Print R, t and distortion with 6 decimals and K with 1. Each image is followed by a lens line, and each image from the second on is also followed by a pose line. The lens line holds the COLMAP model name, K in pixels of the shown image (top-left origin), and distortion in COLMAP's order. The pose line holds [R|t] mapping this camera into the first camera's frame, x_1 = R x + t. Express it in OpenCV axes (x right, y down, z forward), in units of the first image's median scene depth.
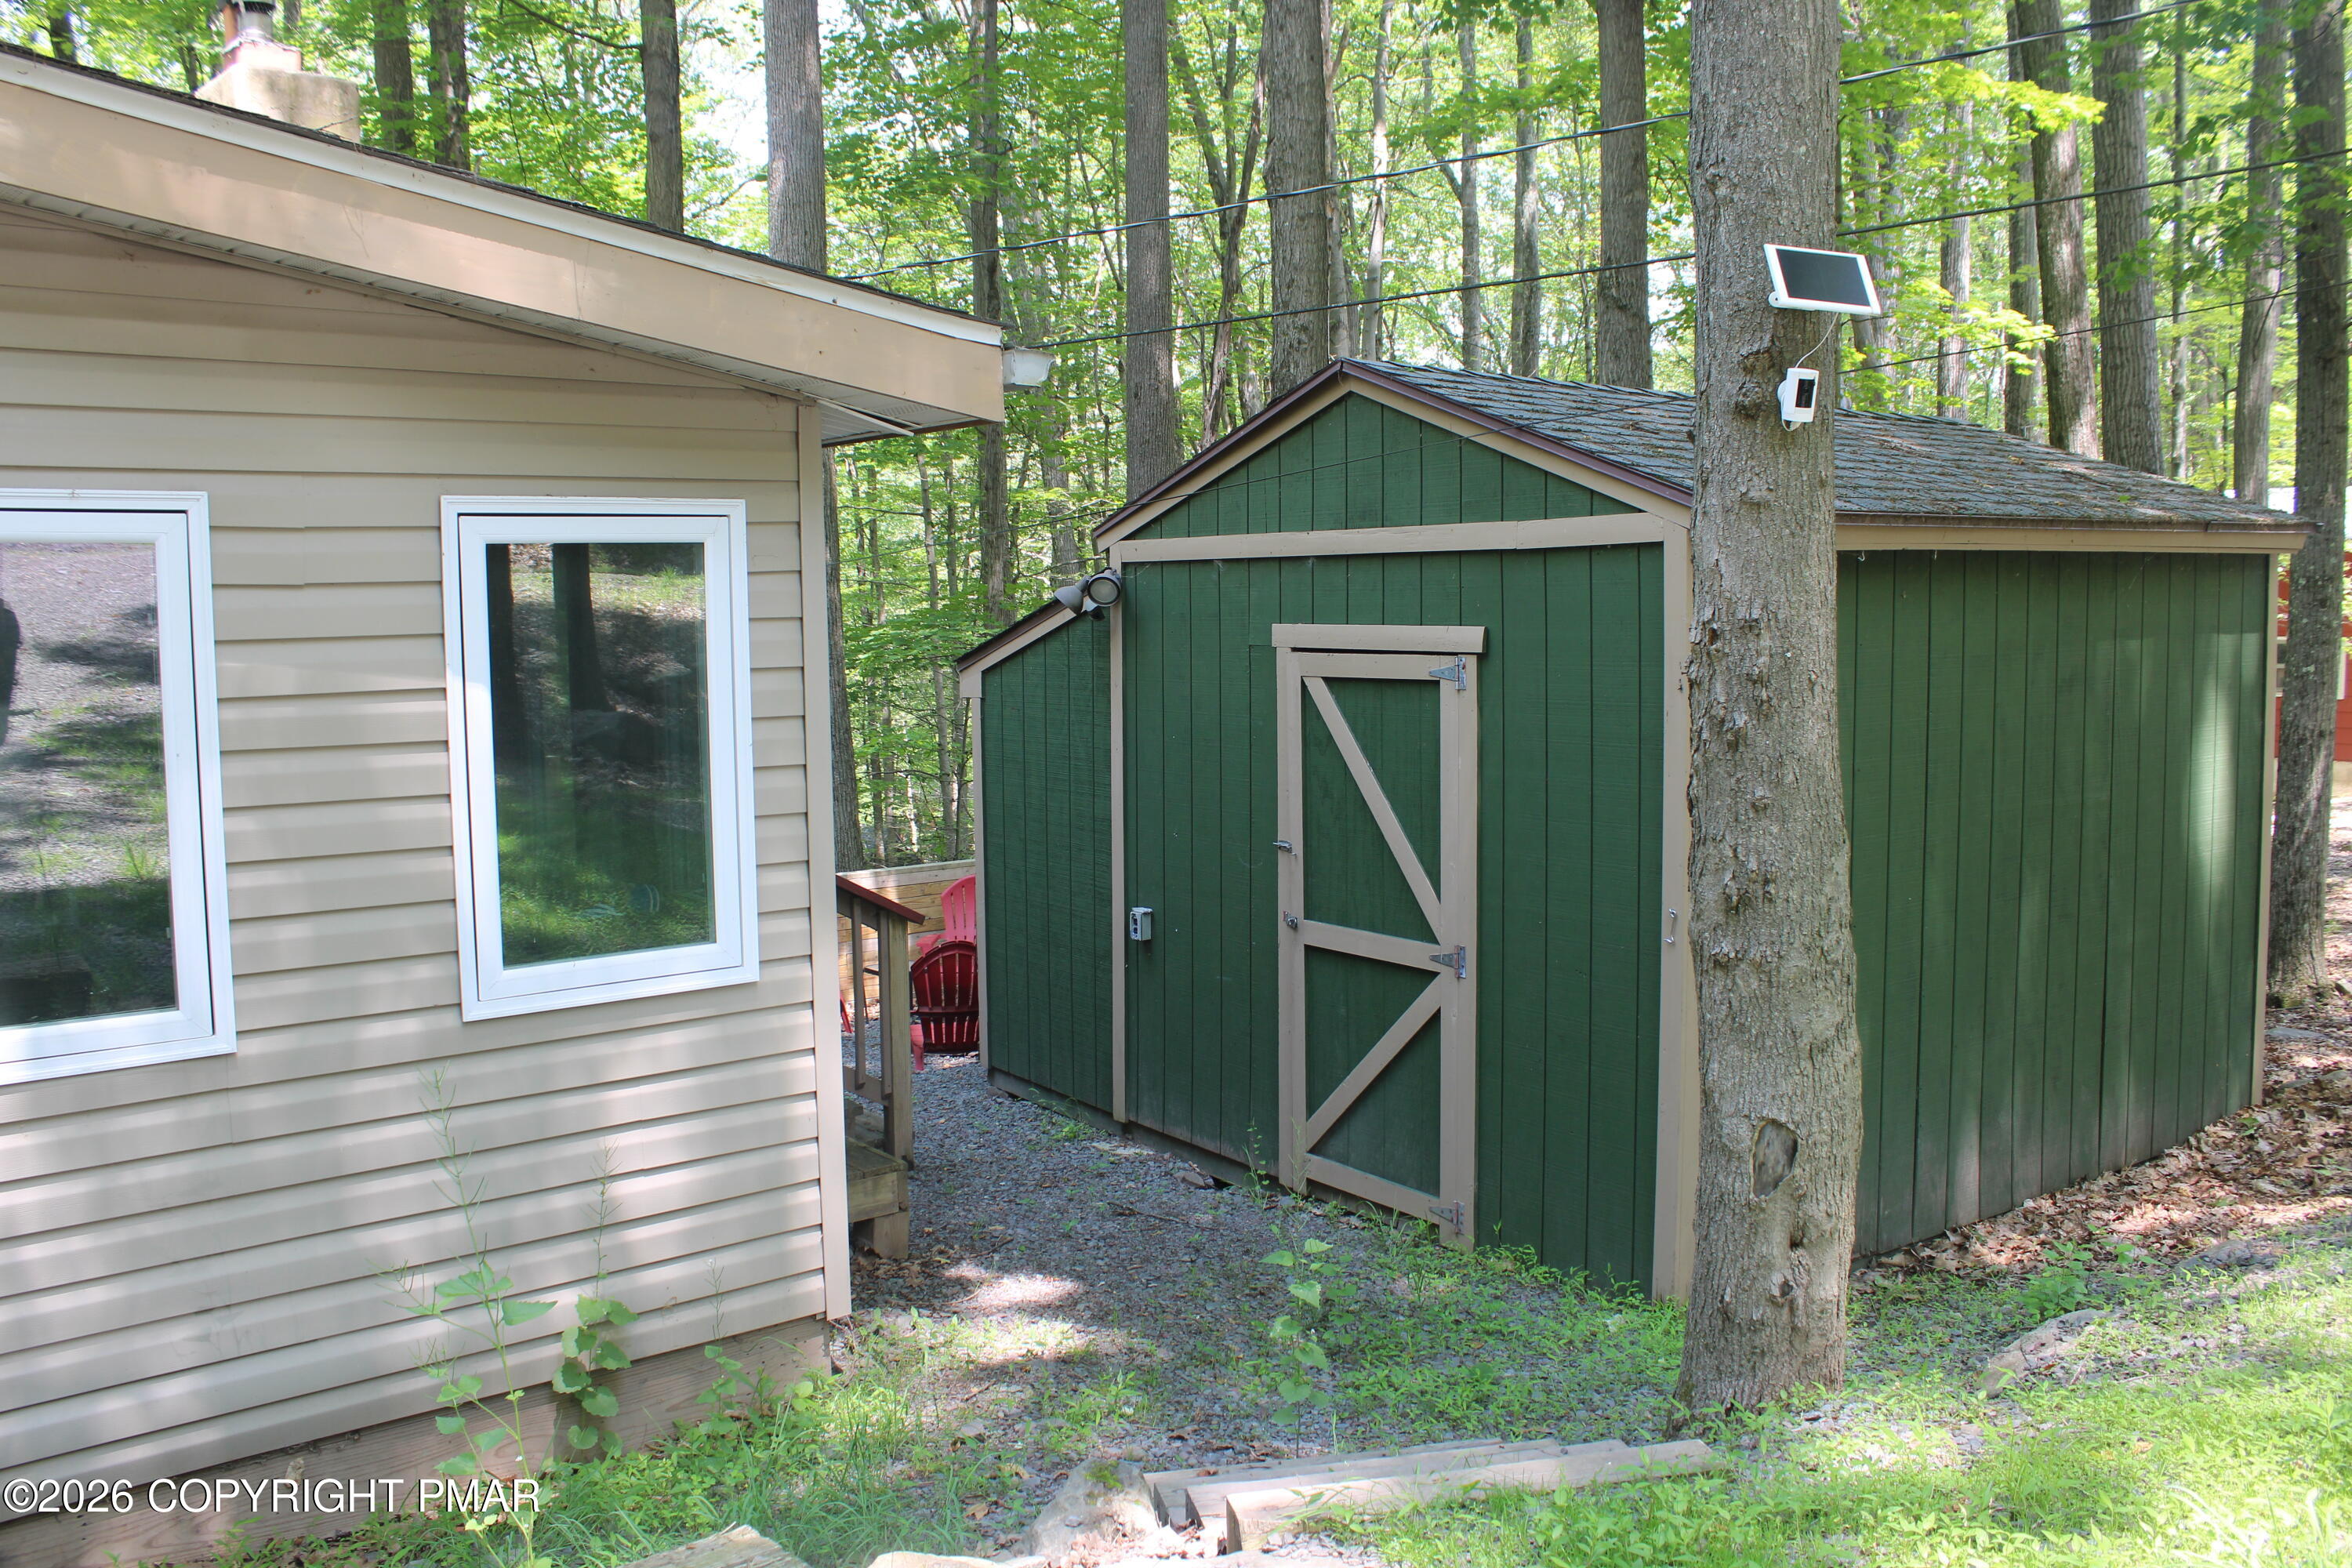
lens RADIAL K [[1976.1, 0, 1185.9], [0, 1976.1, 759.7], [0, 0, 1]] dist [-0.170648, 0.154260]
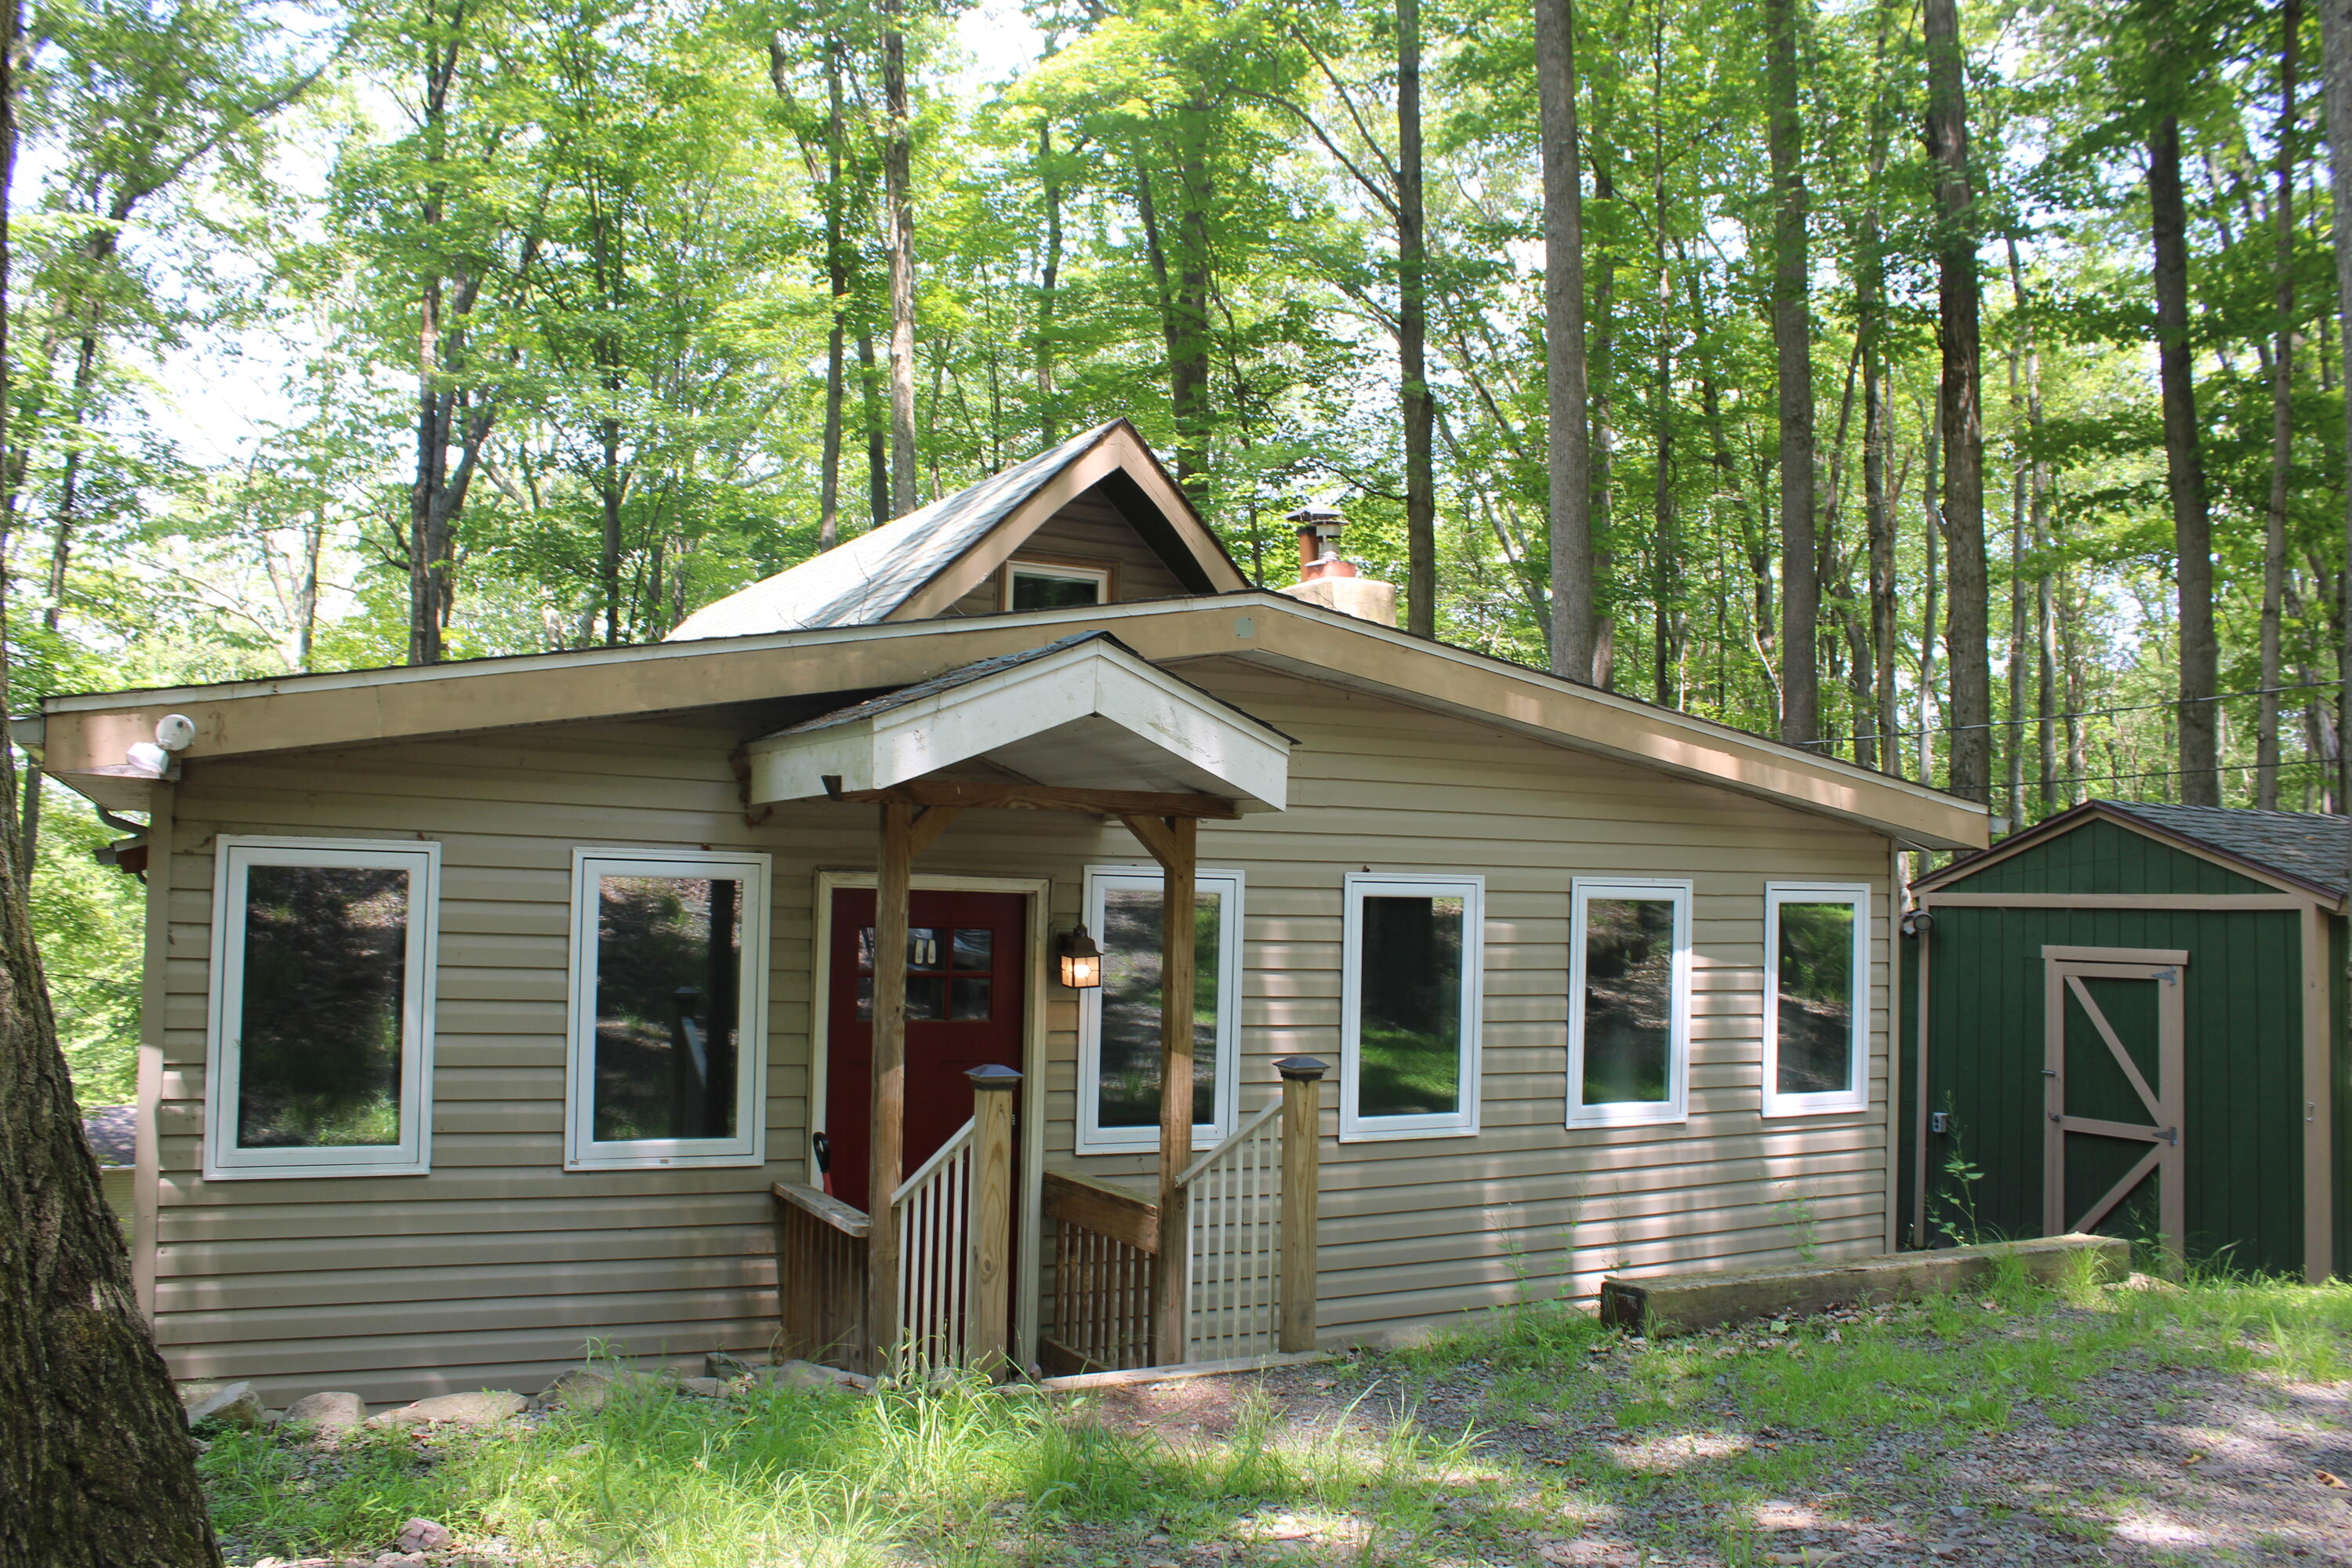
lens RADIAL K [[1976.1, 0, 1185.9], [0, 1976.1, 759.7], [0, 0, 1]] dist [-0.170648, 0.154260]
pose [[0.979968, 0.019188, -0.198230, -0.406895], [-0.049109, 0.987895, -0.147148, 0.062370], [0.193007, 0.153935, 0.969047, -0.915561]]
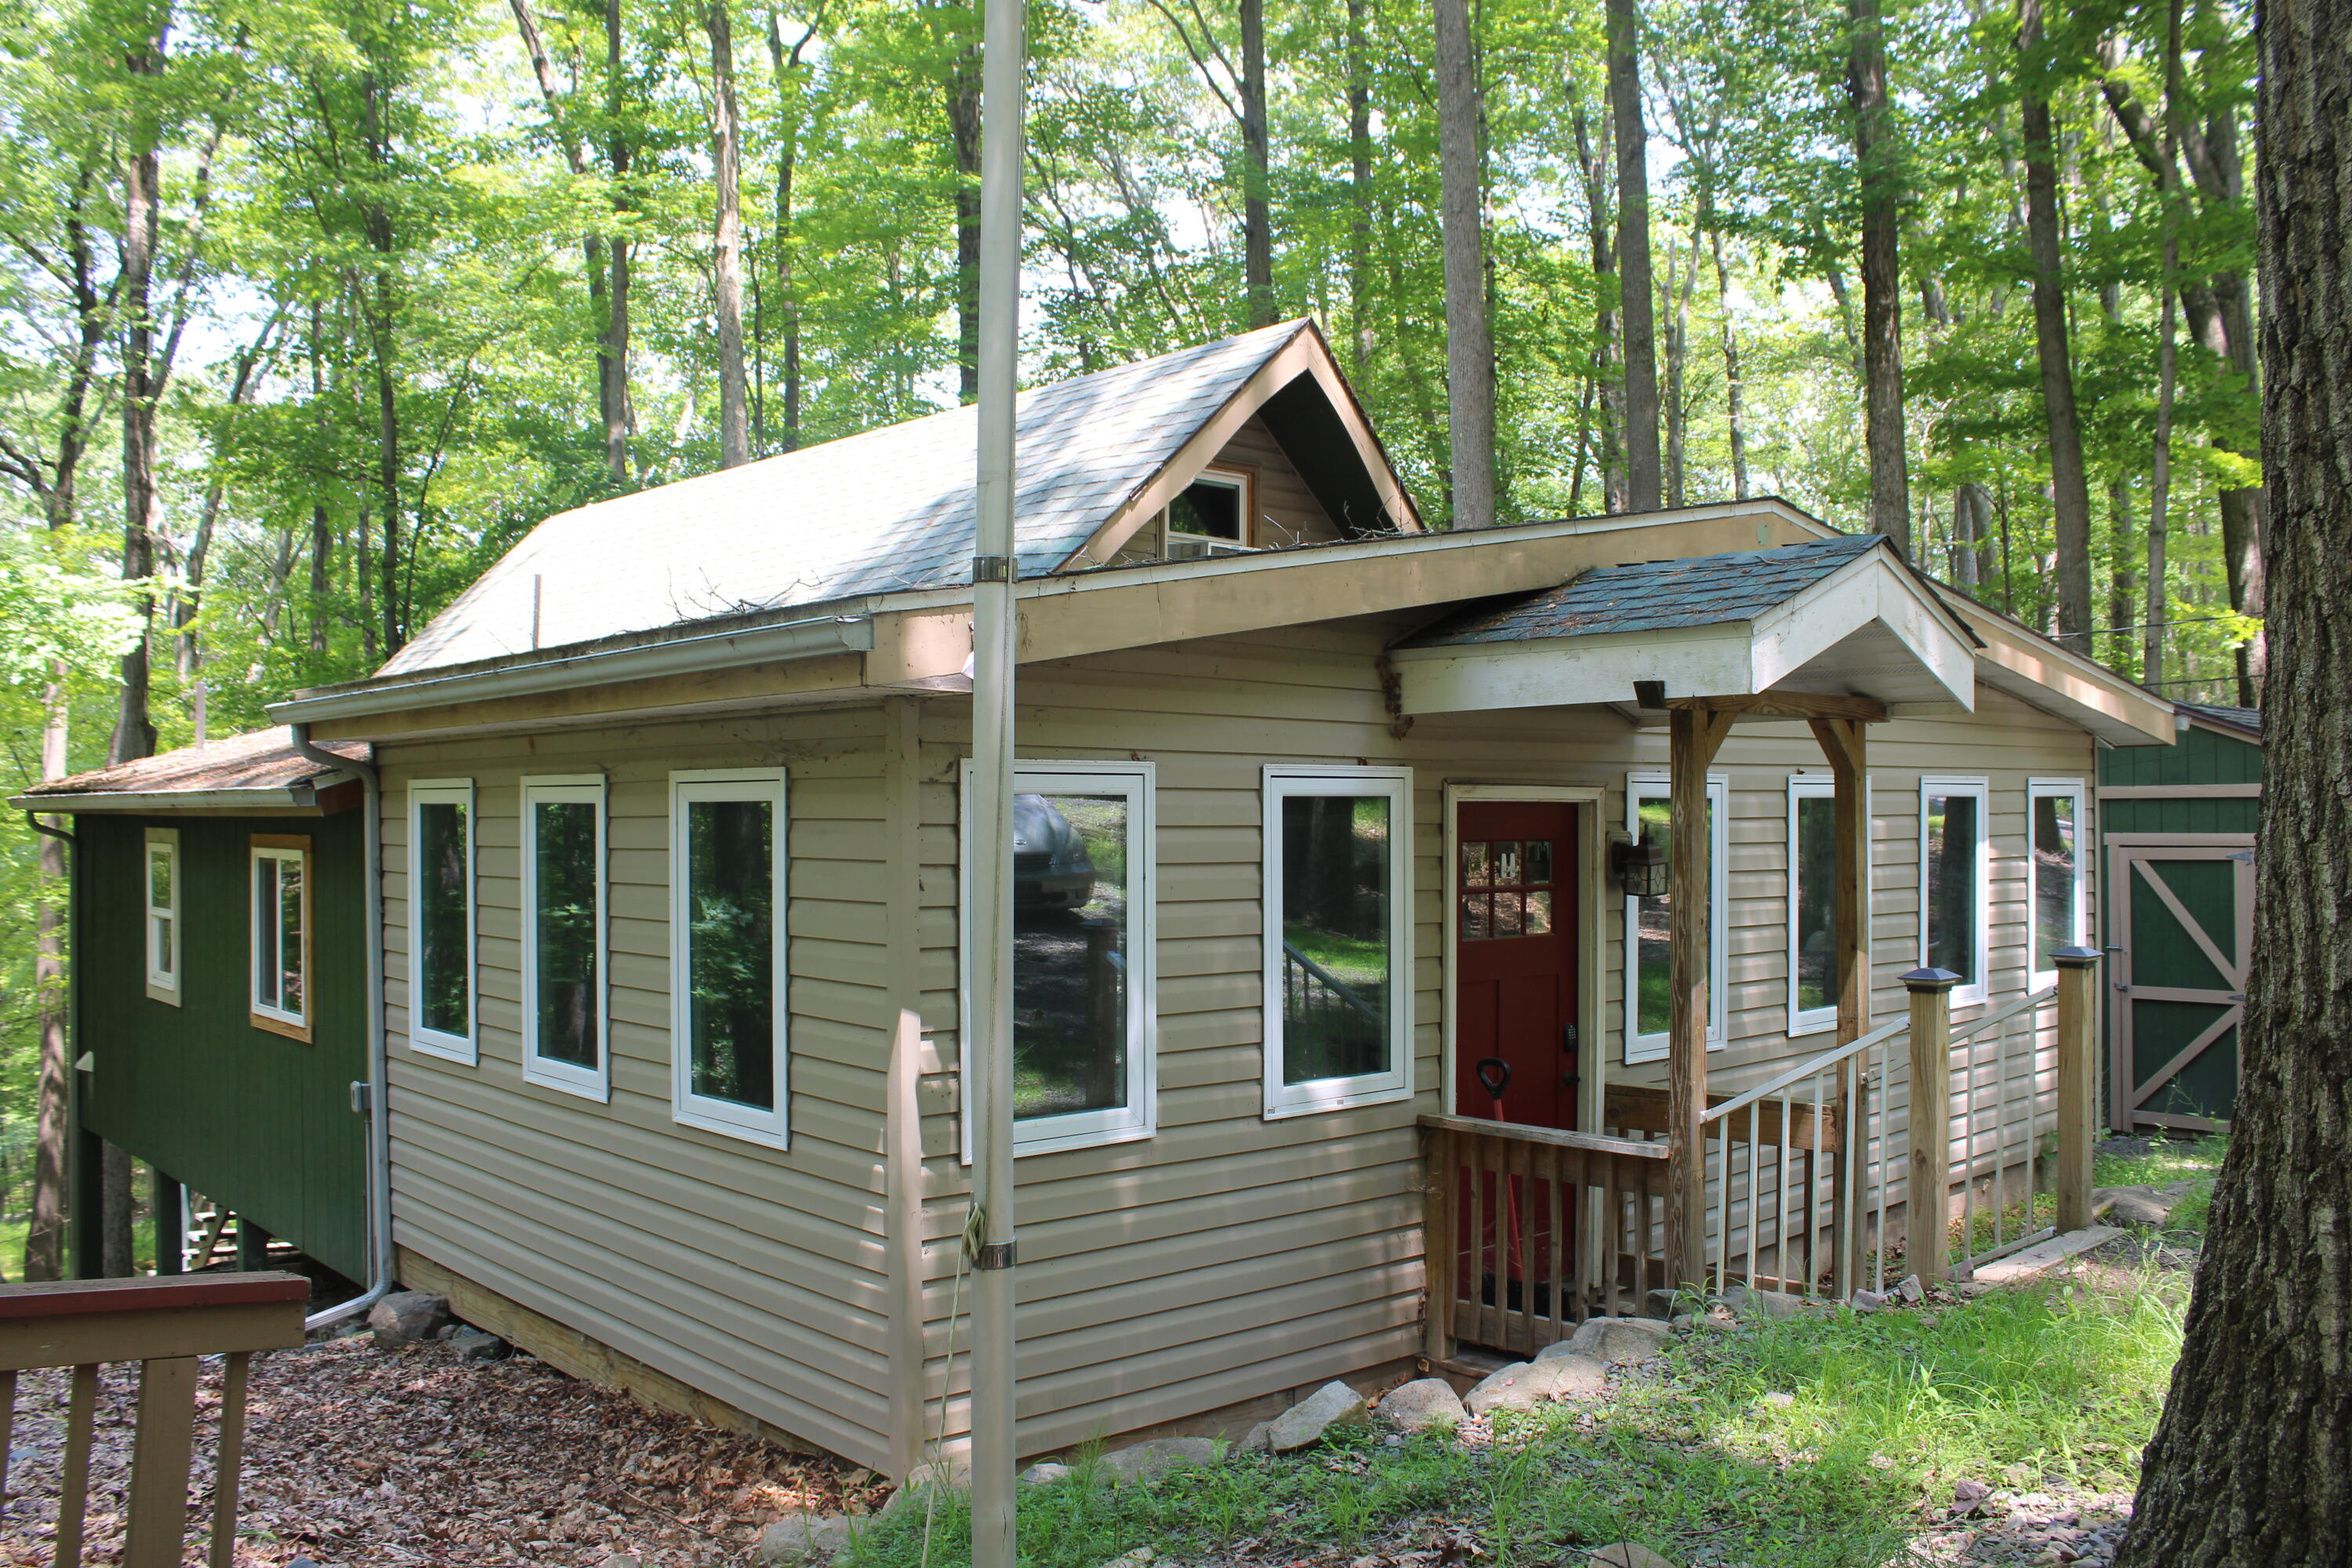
lens RADIAL K [[1976.1, 0, 1185.9], [0, 1976.1, 759.7], [0, 0, 1]] dist [-0.170648, 0.154260]
pose [[0.998258, 0.007043, 0.058573, -1.071509], [-0.000452, 0.993731, -0.111799, 0.077113], [-0.058993, 0.111577, 0.992003, -0.908555]]
